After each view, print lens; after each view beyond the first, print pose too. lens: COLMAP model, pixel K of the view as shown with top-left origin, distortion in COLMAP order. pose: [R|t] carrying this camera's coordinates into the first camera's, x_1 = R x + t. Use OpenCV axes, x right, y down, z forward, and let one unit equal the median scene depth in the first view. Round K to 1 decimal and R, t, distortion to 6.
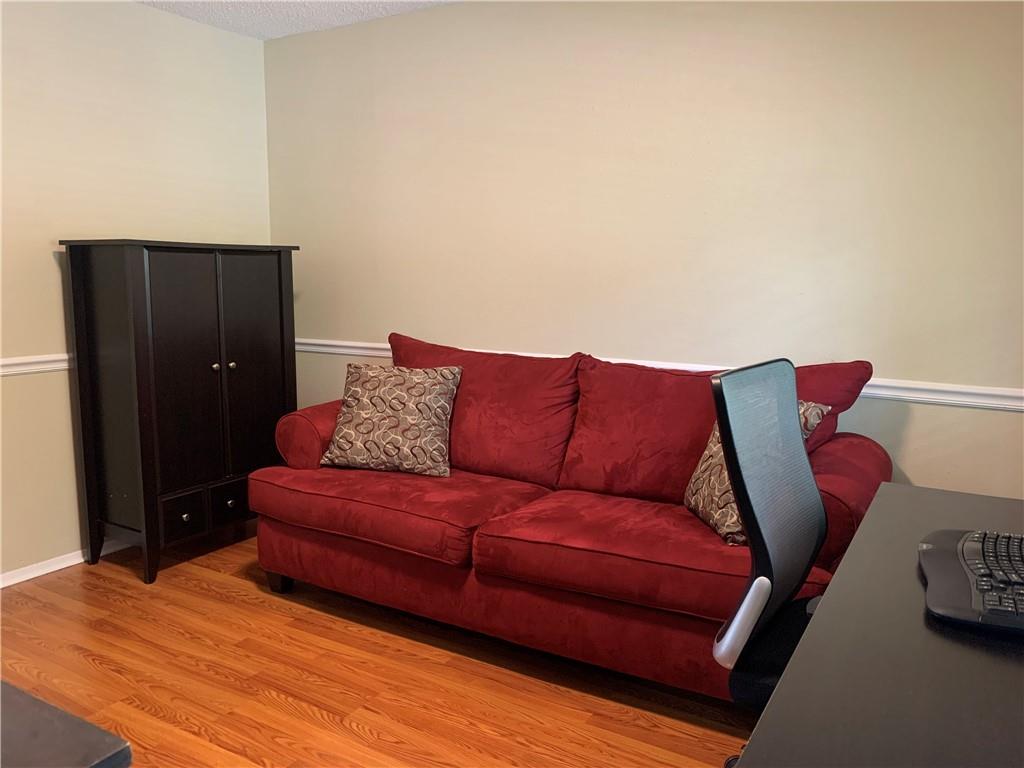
lens RADIAL K [[782.9, 0, 507.9], [0, 782.9, 381.6], [0, 0, 1]] dist [0.002740, -0.002584]
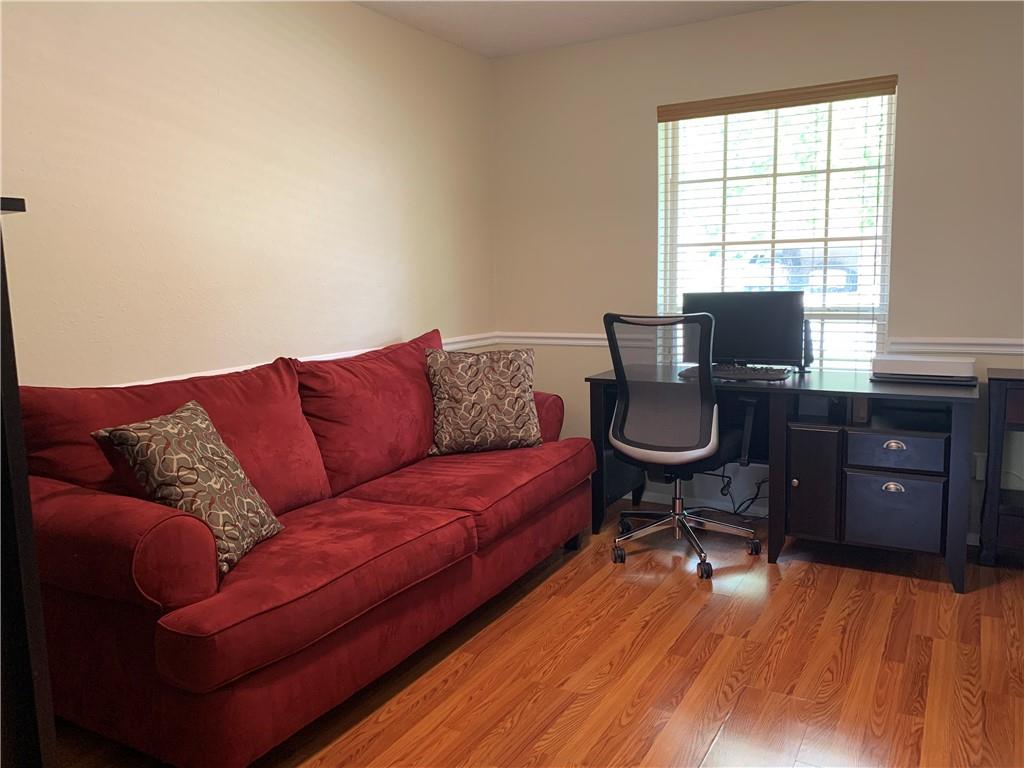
lens RADIAL K [[782.9, 0, 507.9], [0, 782.9, 381.6], [0, 0, 1]] dist [0.002740, -0.002584]
pose [[-0.013806, -0.147340, 0.988990, -1.014958], [0.157428, 0.976428, 0.147666, -0.126058], [-0.987434, 0.157734, 0.009715, 0.877017]]
